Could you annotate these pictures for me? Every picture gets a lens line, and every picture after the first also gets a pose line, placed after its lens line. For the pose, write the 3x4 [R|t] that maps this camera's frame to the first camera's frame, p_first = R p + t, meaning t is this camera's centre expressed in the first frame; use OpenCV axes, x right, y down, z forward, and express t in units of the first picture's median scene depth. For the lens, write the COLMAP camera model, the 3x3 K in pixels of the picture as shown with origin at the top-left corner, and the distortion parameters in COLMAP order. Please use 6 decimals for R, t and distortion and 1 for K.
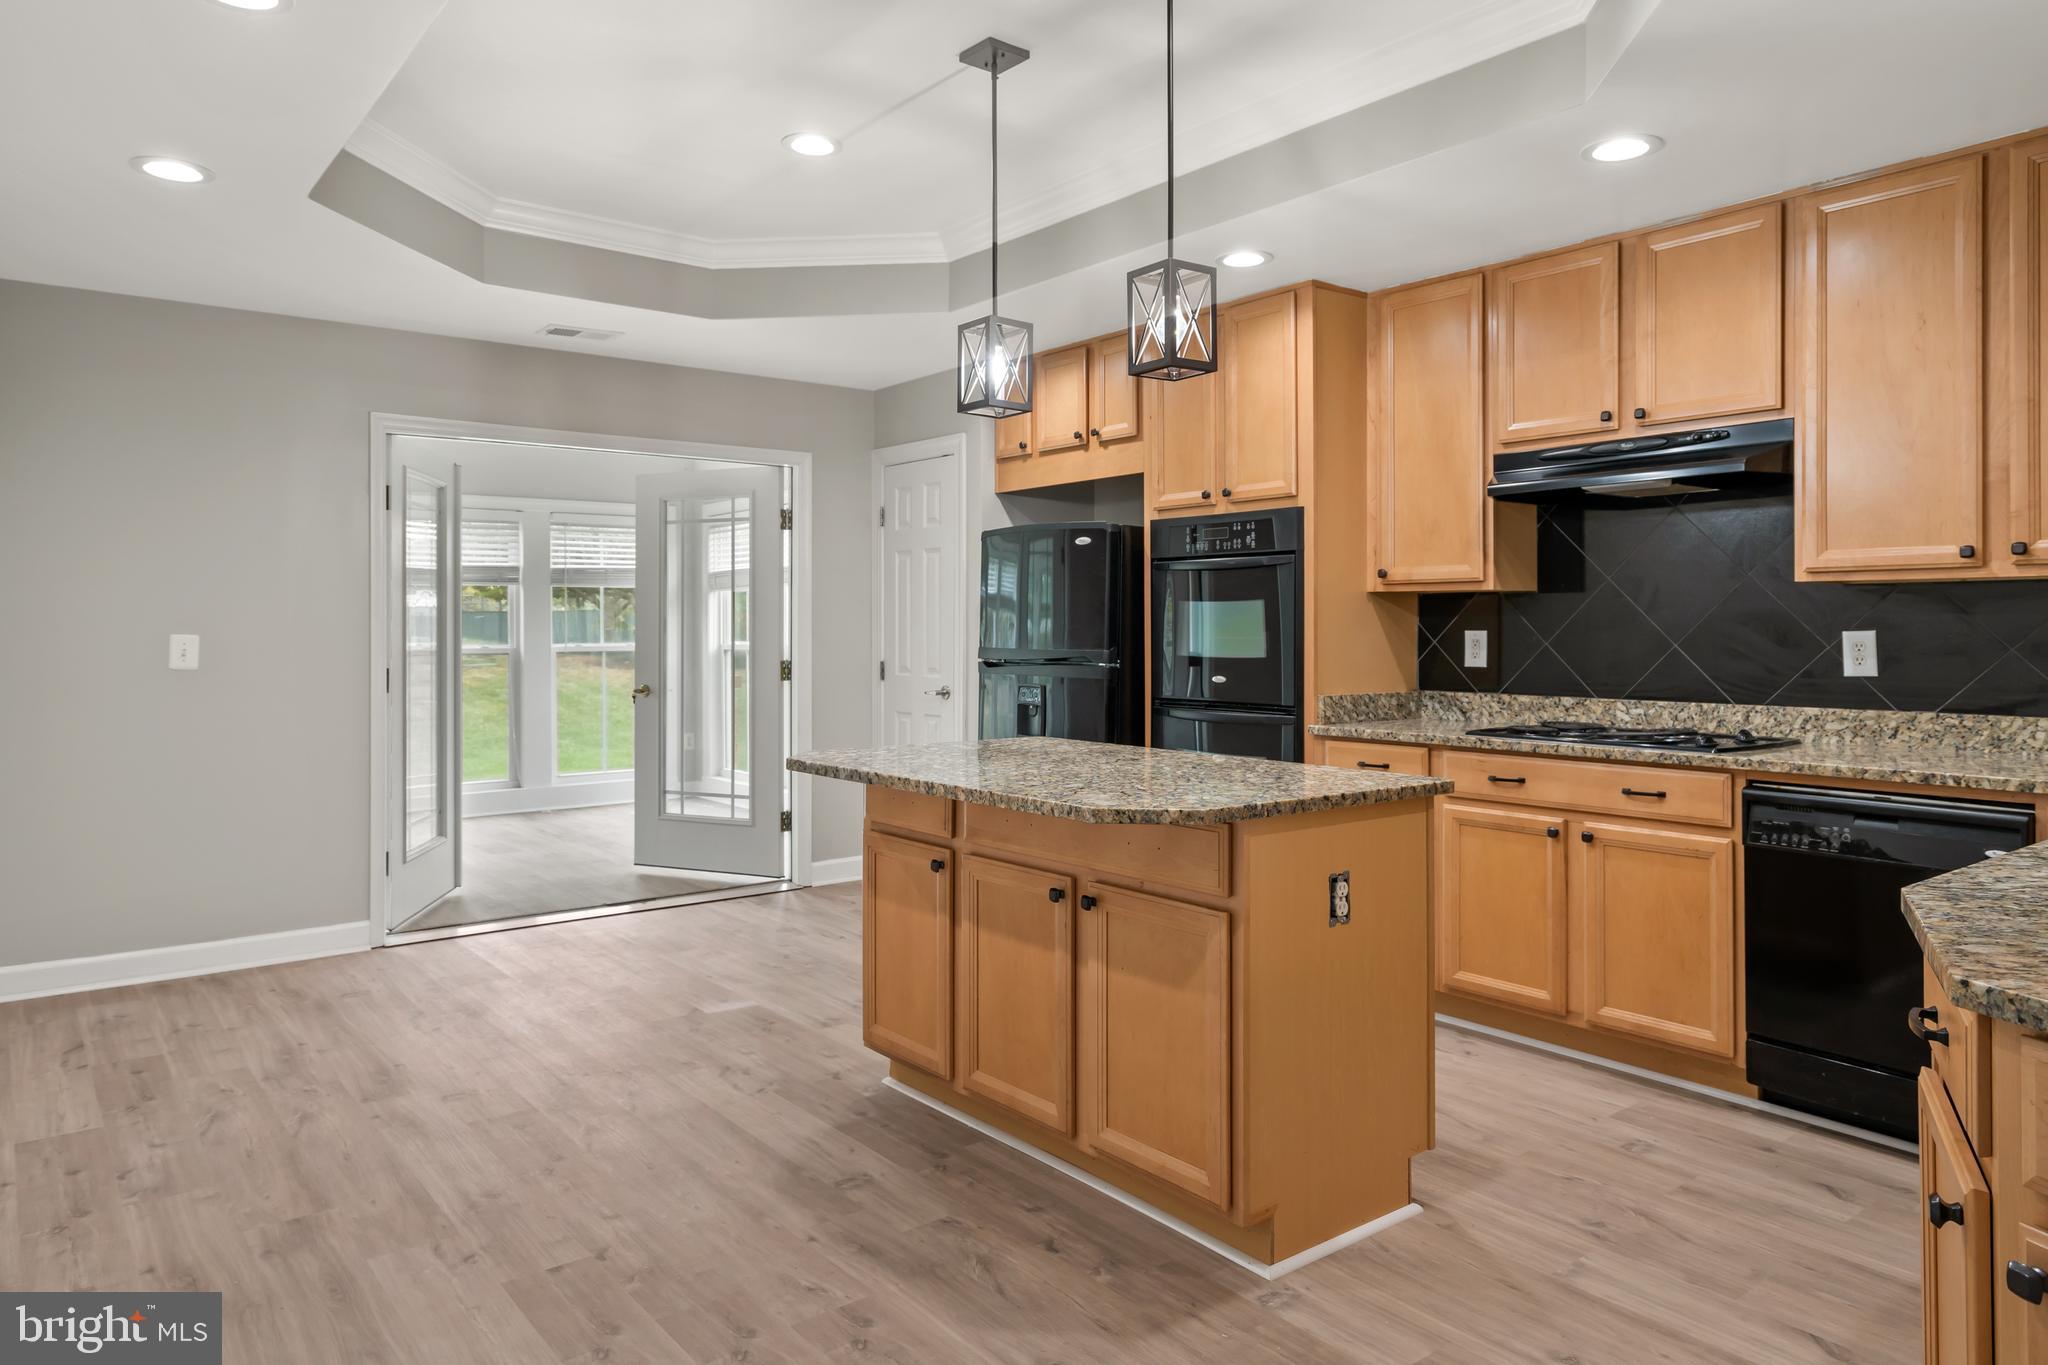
lens RADIAL K [[1318.0, 0, 1026.7], [0, 1318.0, 624.3], [0, 0, 1]] dist [0.005053, 0.003039]
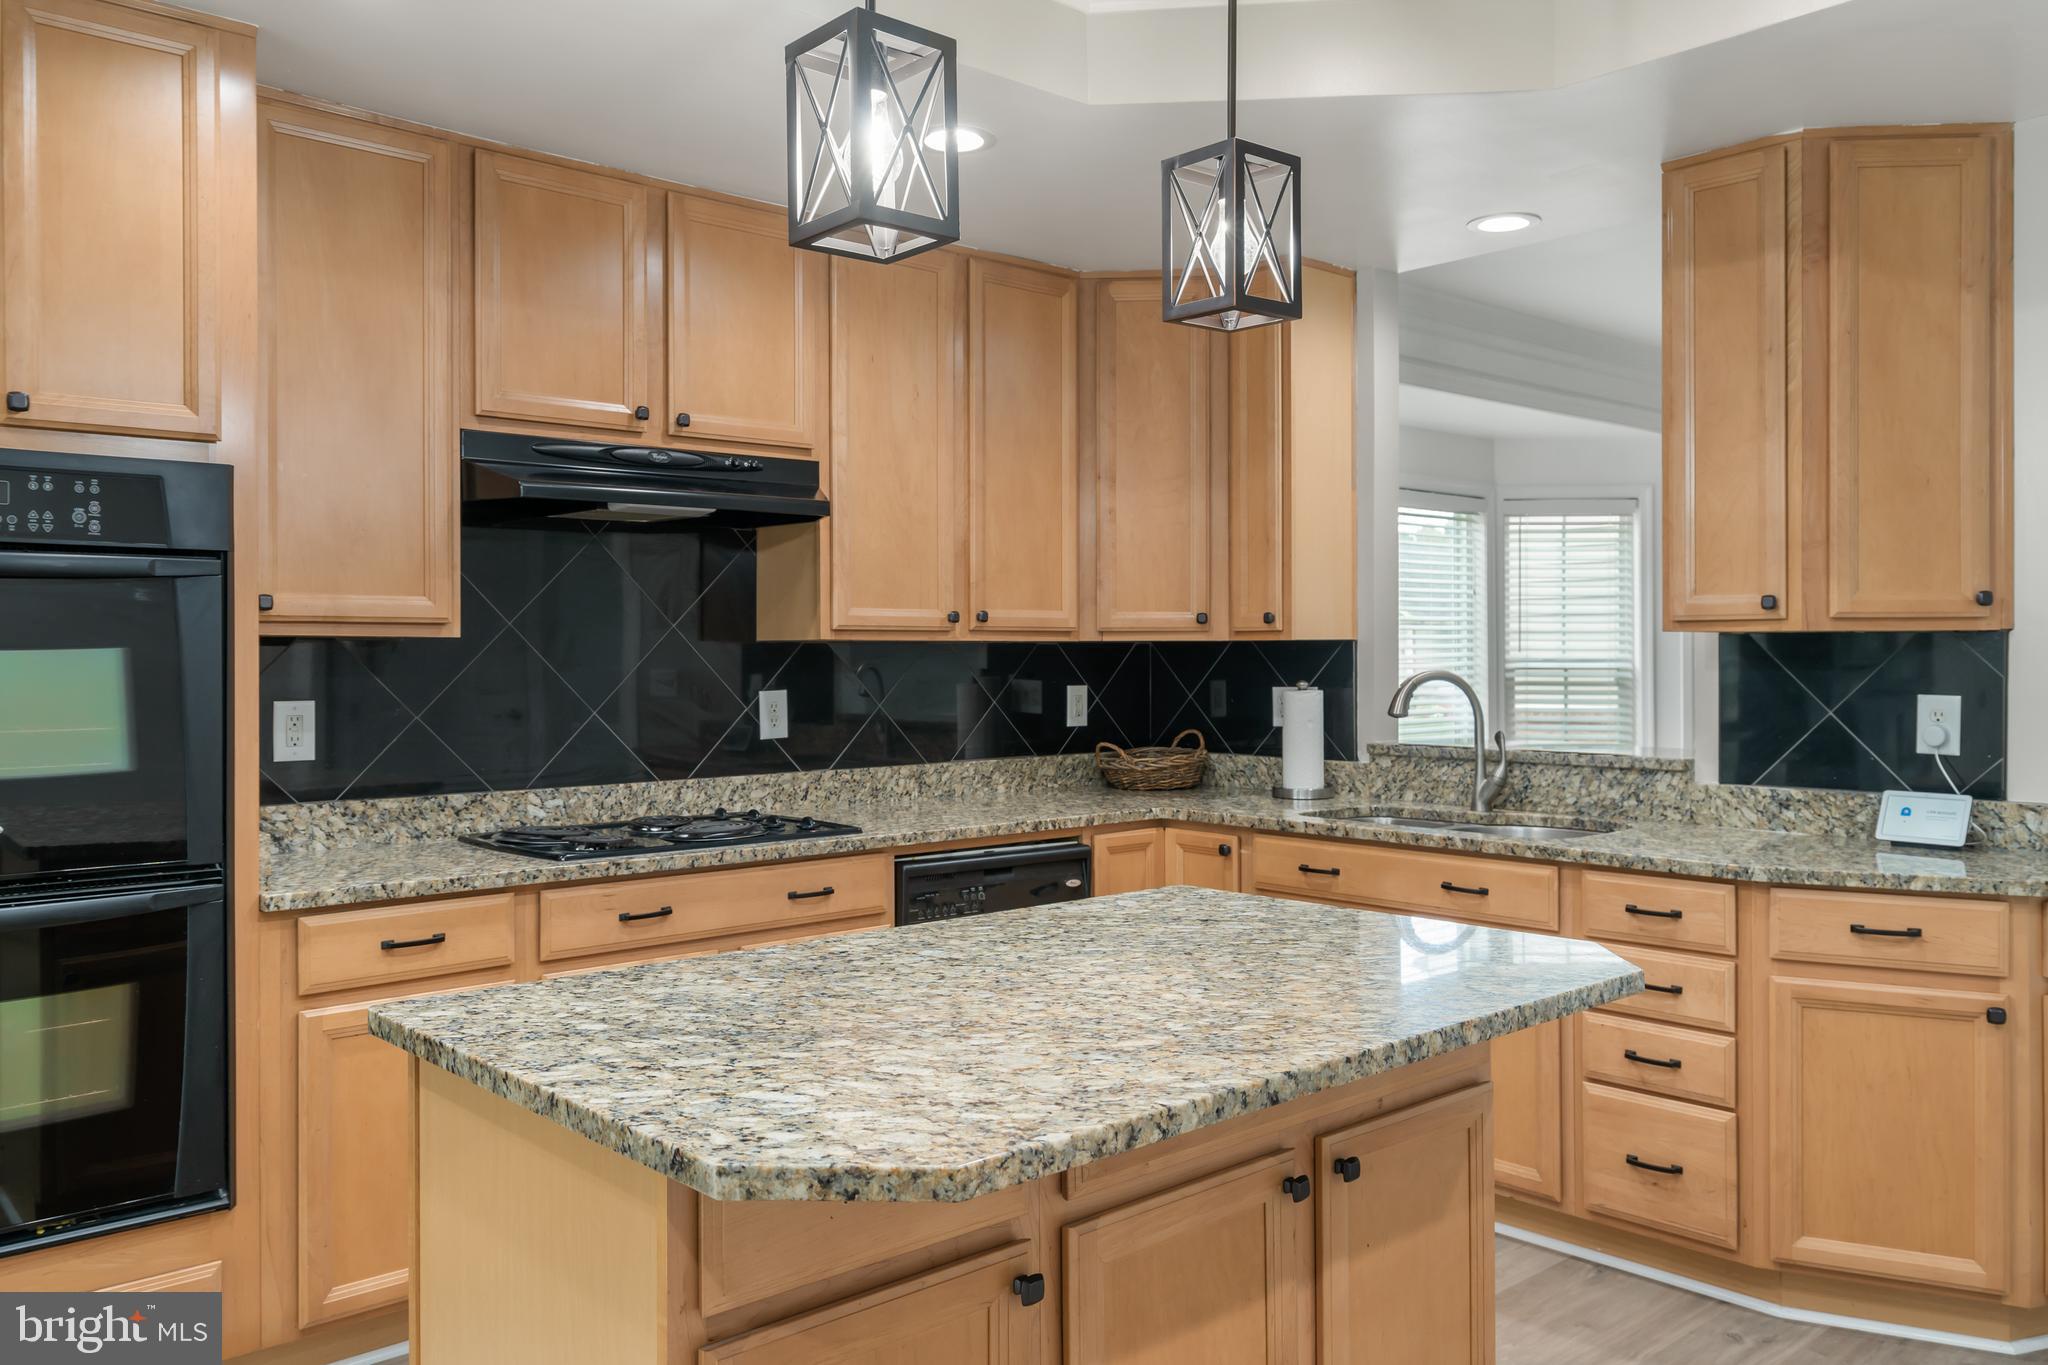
lens RADIAL K [[1572.4, 0, 1024.8], [0, 1572.4, 668.8], [0, 0, 1]] dist [-0.000115, 0.000899]
pose [[-0.061329, -0.009080, 0.998076, -0.481966], [0.000639, 0.999958, 0.009136, -0.019566], [-0.998117, 0.001198, -0.061320, 0.860439]]
